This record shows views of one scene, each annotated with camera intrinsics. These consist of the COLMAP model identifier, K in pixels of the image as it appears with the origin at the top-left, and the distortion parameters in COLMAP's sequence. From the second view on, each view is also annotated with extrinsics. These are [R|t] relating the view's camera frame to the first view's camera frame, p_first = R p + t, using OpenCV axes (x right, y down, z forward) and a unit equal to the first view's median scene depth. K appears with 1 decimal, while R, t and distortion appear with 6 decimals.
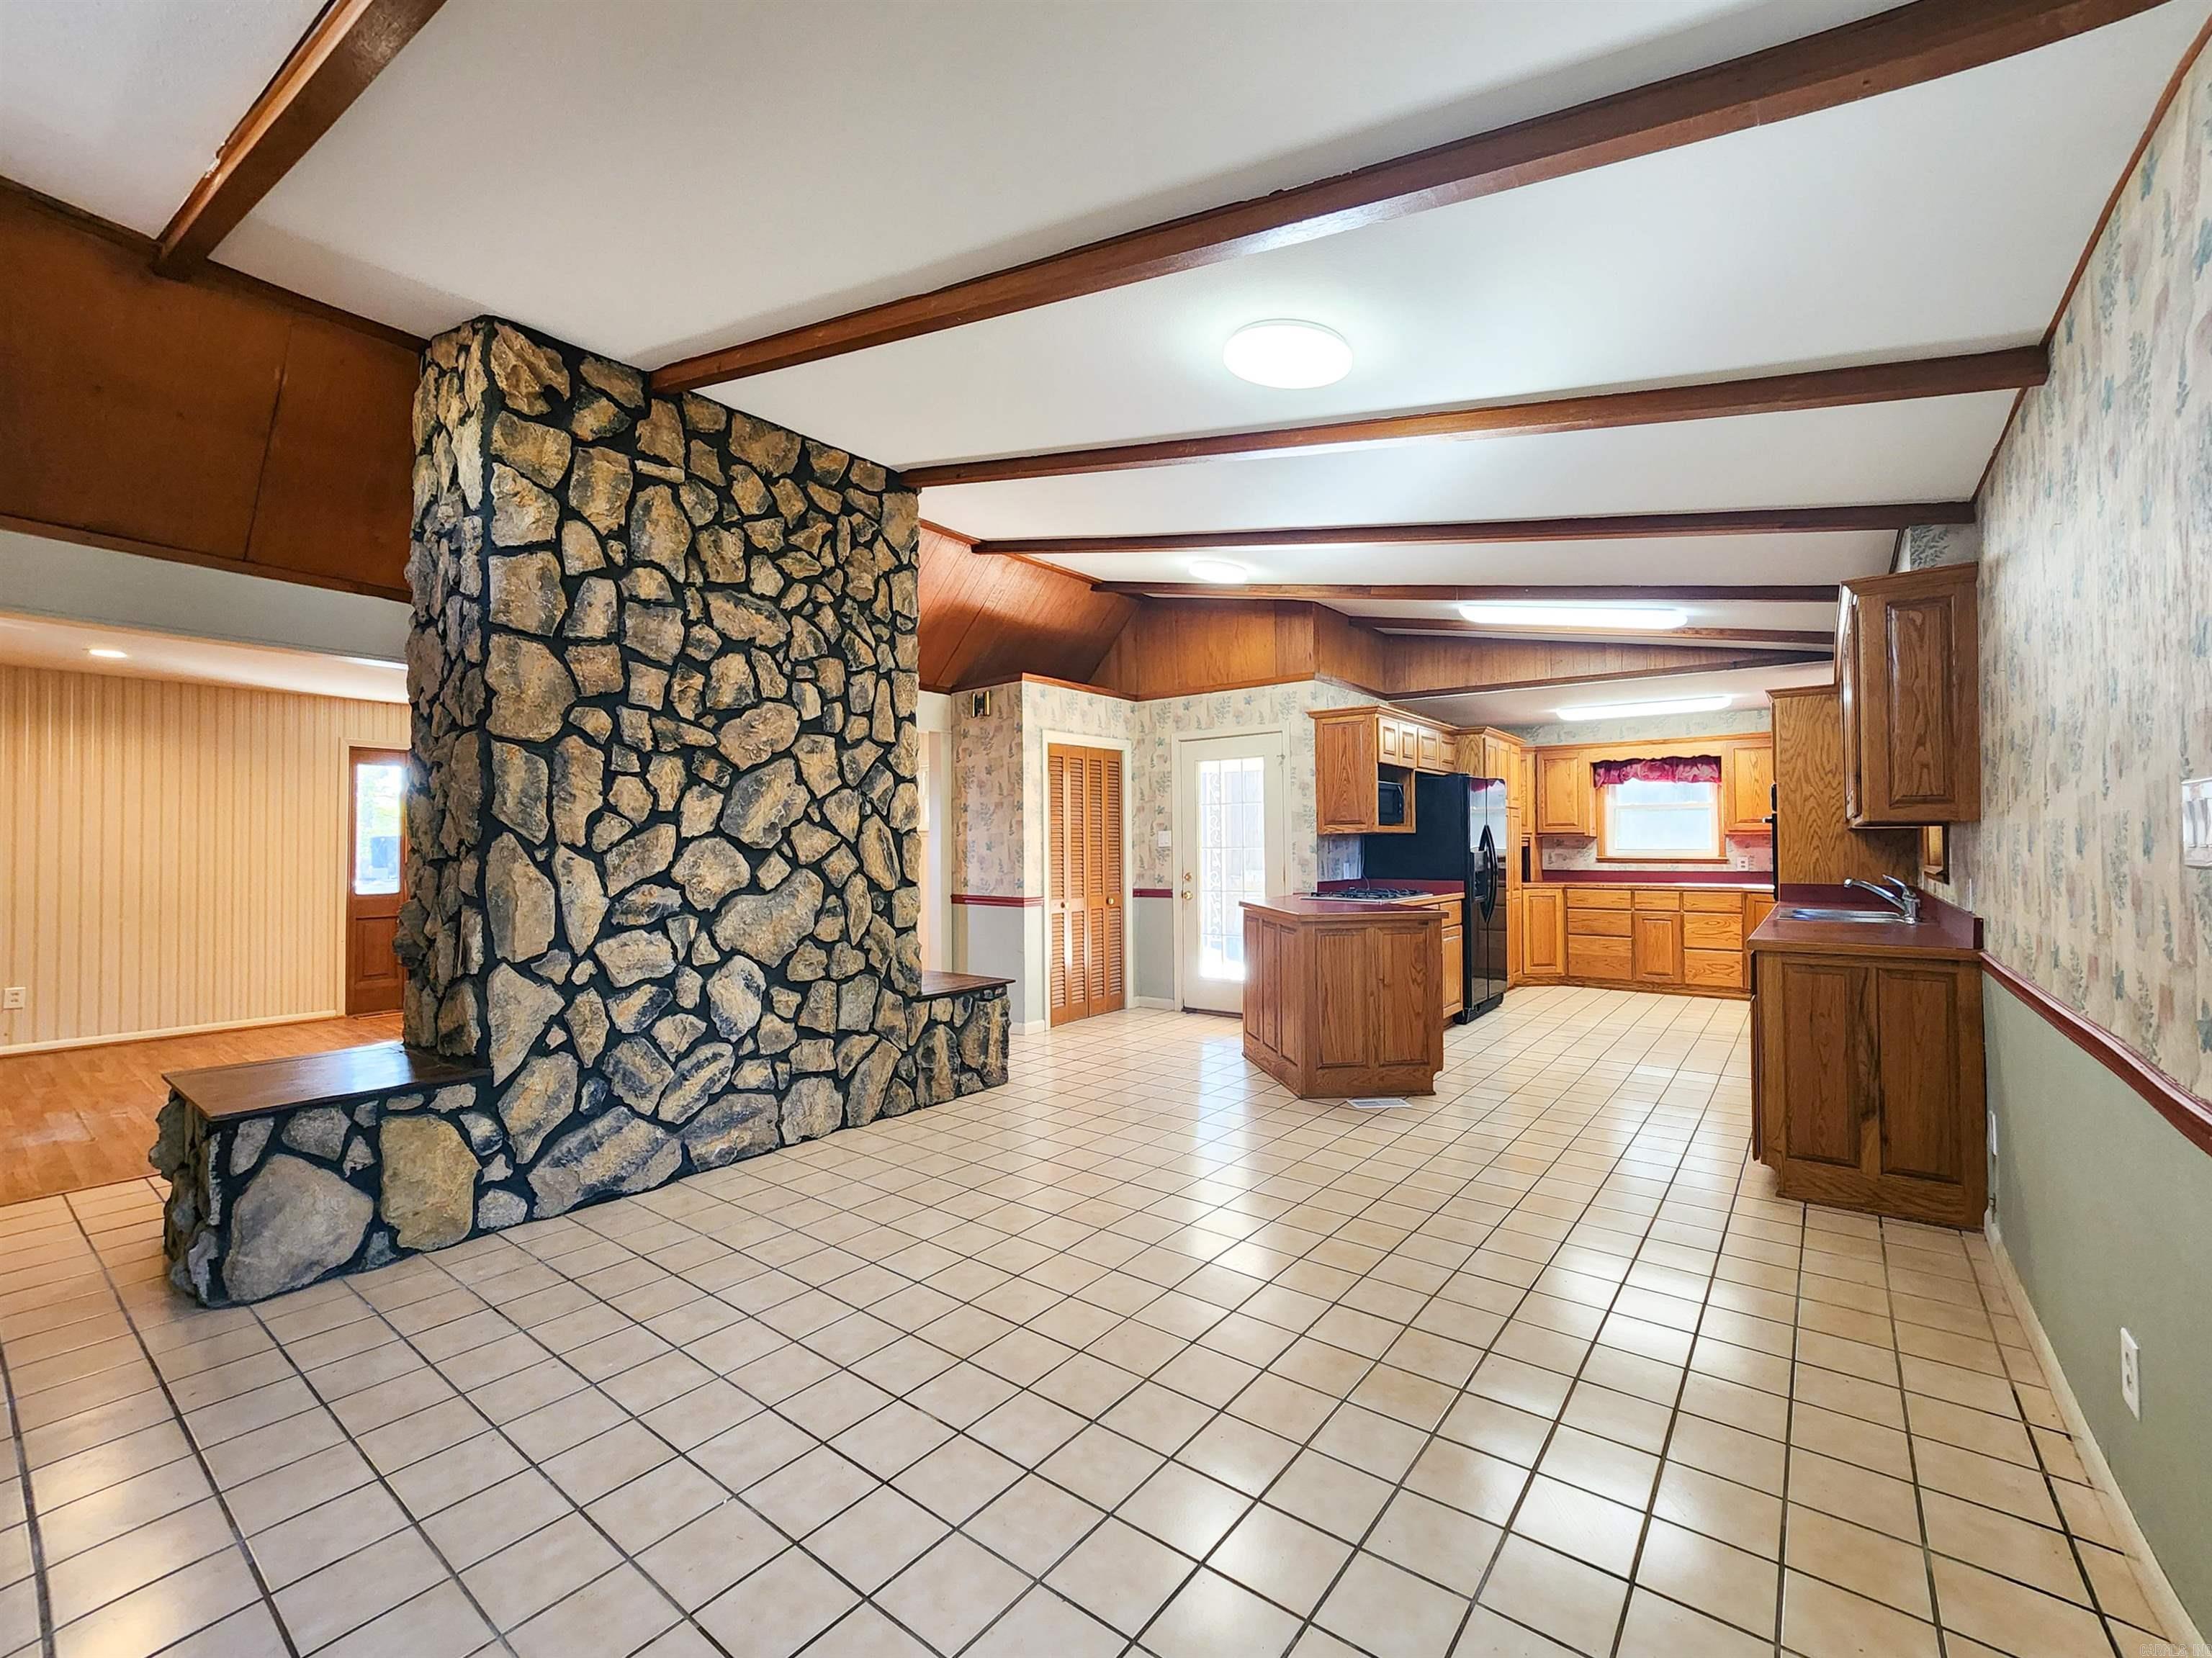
lens RADIAL K [[934.7, 0, 1116.6], [0, 934.7, 832.3], [0, 0, 1]] dist [-0.001034, -0.000014]
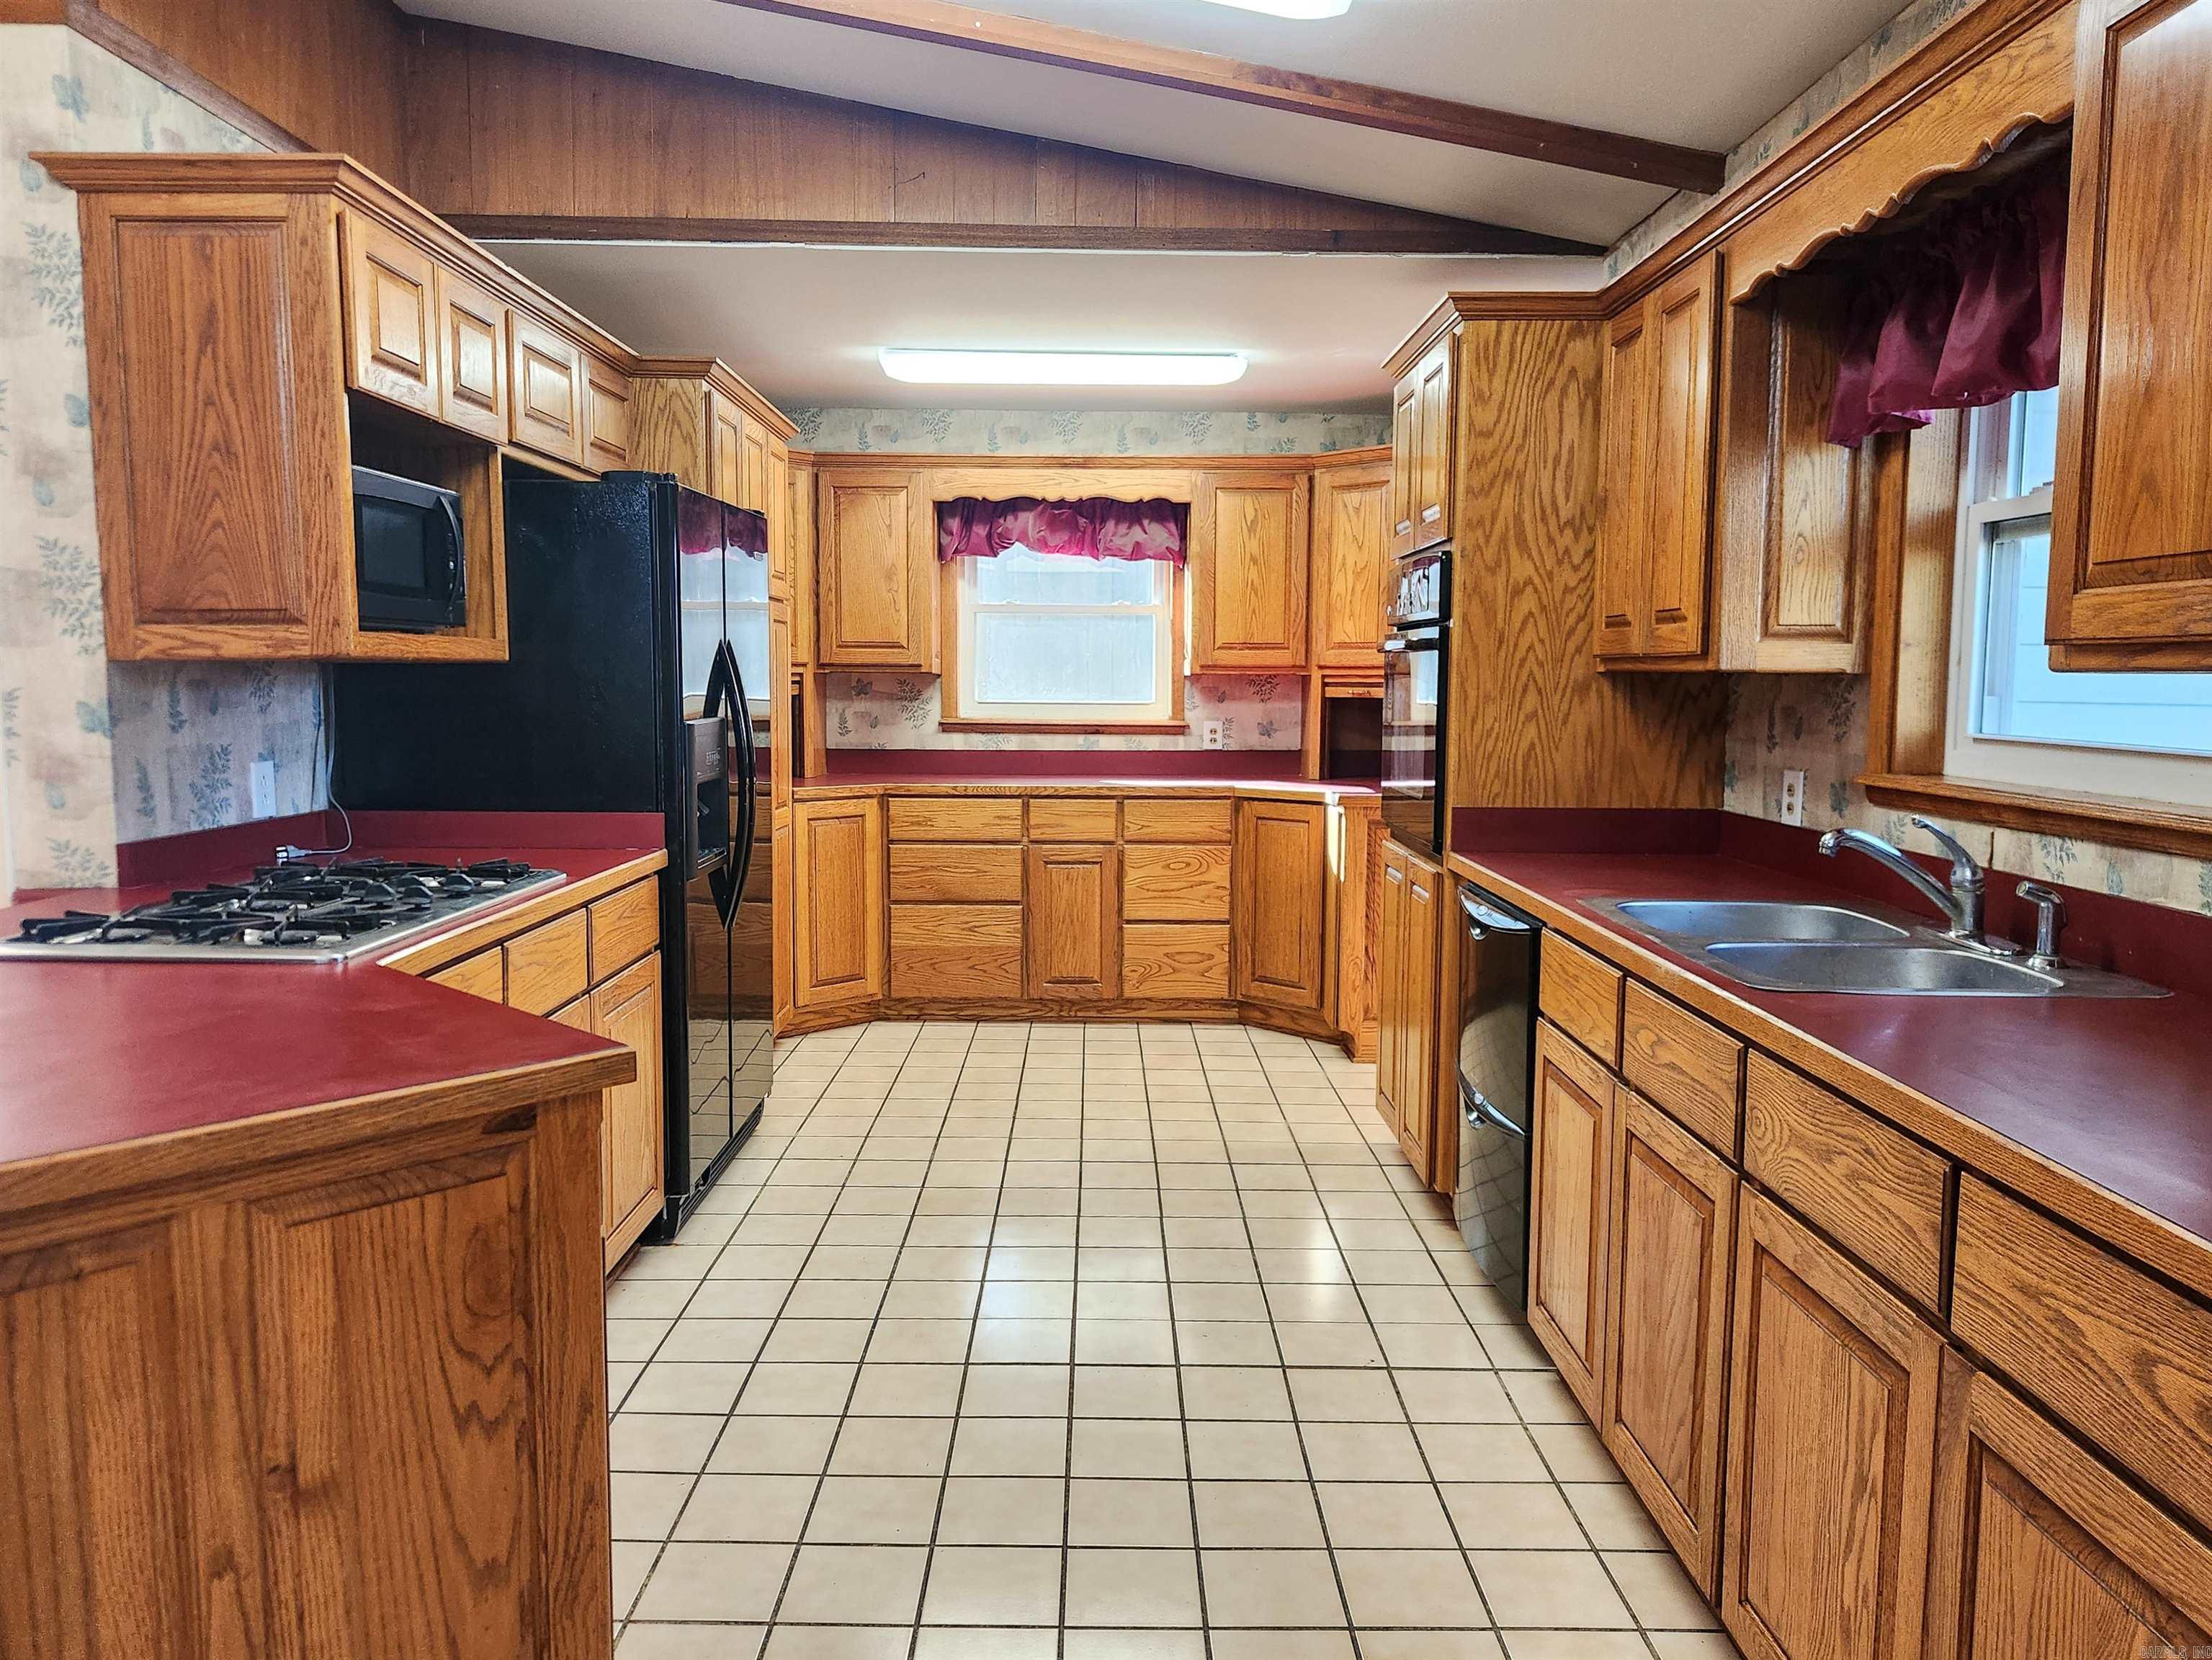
lens RADIAL K [[1539.6, 0, 1106.0], [0, 1539.6, 830.0], [0, 0, 1]] dist [-0.001321, -0.004177]
pose [[0.792605, -0.049622, 0.607712, 0.142696], [-0.019413, 0.994124, 0.106494, -0.001176], [-0.609426, -0.096206, 0.786985, 0.411124]]
